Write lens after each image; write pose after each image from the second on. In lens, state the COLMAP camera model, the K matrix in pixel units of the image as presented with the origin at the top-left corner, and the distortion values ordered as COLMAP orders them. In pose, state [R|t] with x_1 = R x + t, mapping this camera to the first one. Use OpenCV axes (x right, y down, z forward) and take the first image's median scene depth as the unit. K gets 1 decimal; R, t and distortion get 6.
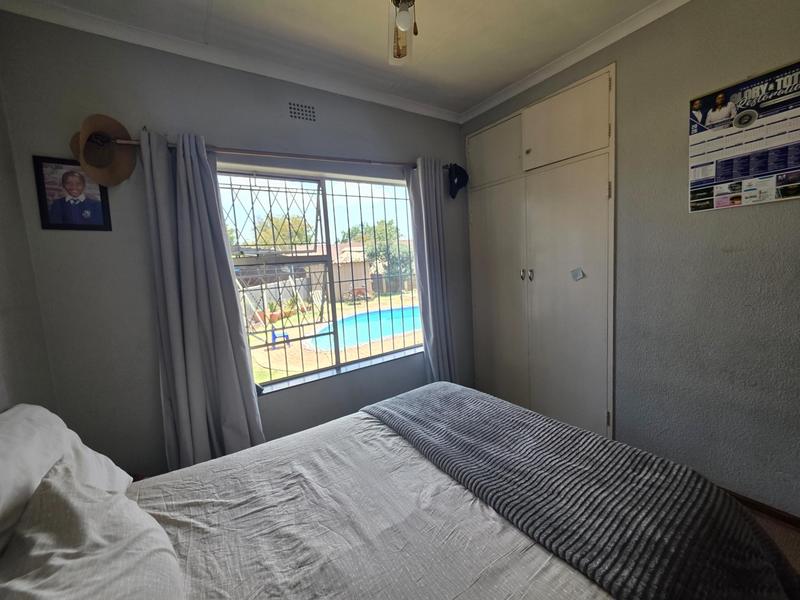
lens RADIAL K [[320.7, 0, 399.3], [0, 320.7, 297.3], [0, 0, 1]] dist [-0.001091, -0.000096]
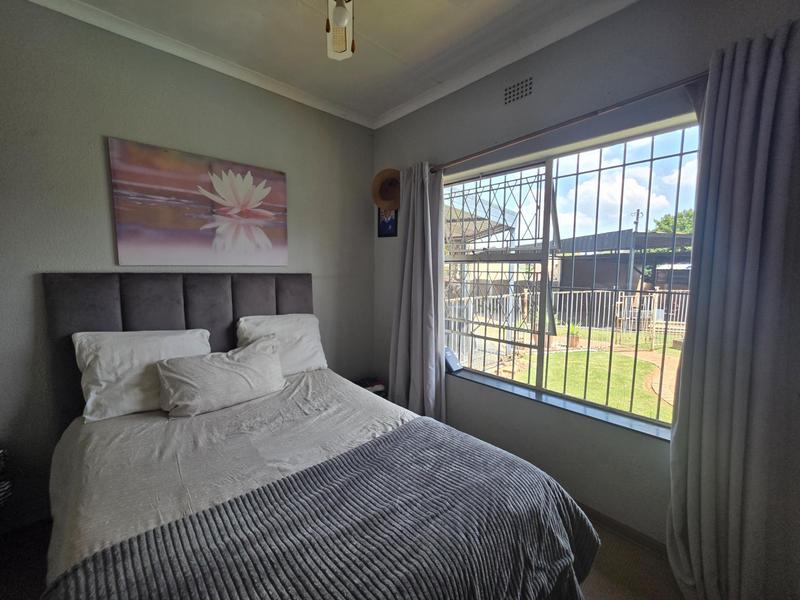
lens RADIAL K [[320.7, 0, 399.3], [0, 320.7, 297.3], [0, 0, 1]] dist [-0.001091, -0.000096]
pose [[0.166595, 0.154317, -0.973875, 0.622539], [-0.127797, 0.982726, 0.133858, -0.098020], [0.977709, 0.102158, 0.183439, 0.596444]]
